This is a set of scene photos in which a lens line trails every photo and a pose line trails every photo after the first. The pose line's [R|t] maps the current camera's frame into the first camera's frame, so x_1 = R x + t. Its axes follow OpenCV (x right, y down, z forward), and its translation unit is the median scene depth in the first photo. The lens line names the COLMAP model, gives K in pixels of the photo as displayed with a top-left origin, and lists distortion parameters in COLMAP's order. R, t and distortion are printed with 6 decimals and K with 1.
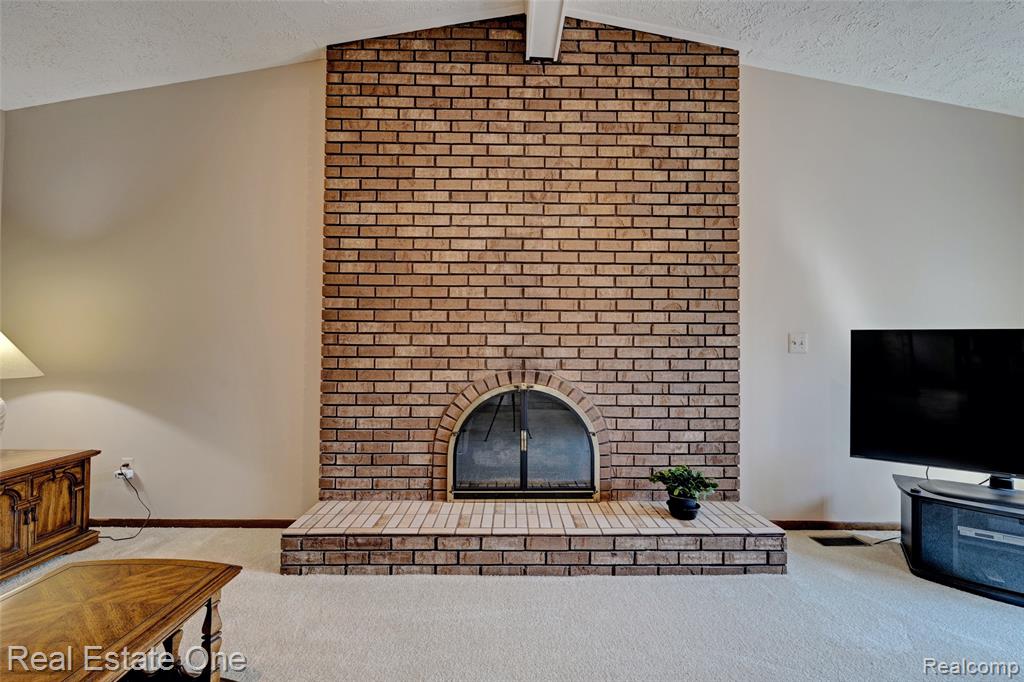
lens RADIAL K [[439.0, 0, 513.8], [0, 439.0, 337.5], [0, 0, 1]] dist [-0.002498, -0.000033]
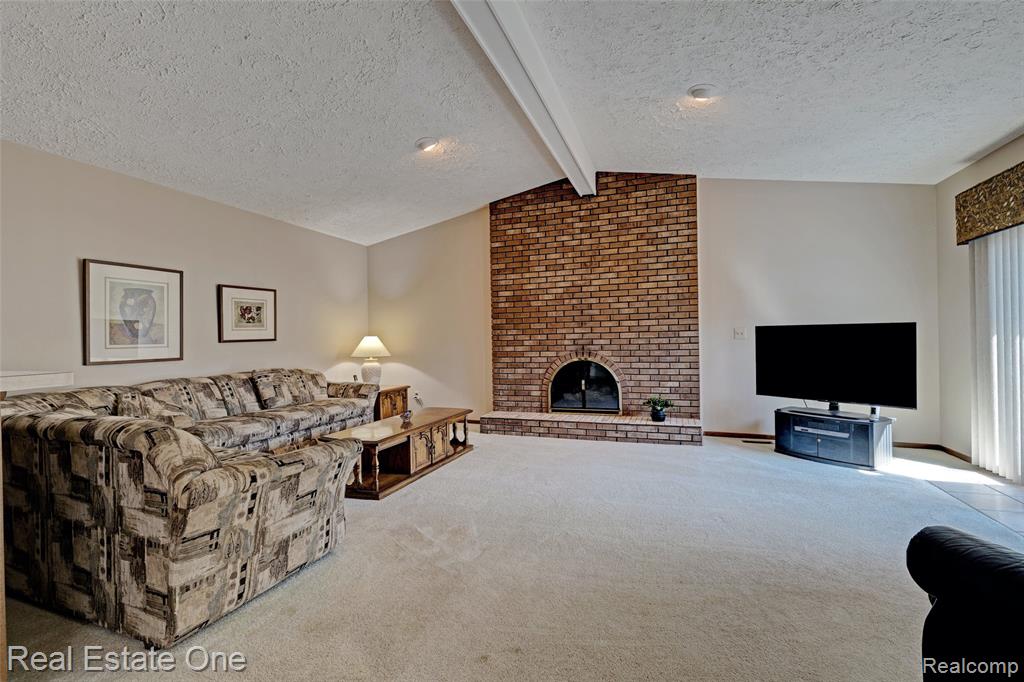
lens RADIAL K [[439.0, 0, 510.3], [0, 439.0, 338.4], [0, 0, 1]] dist [-0.002498, -0.000033]
pose [[0.934684, -0.025189, -0.354587, 0.428168], [0.032260, 0.999381, 0.014045, -0.023174], [0.354014, -0.024567, 0.934918, -1.021640]]
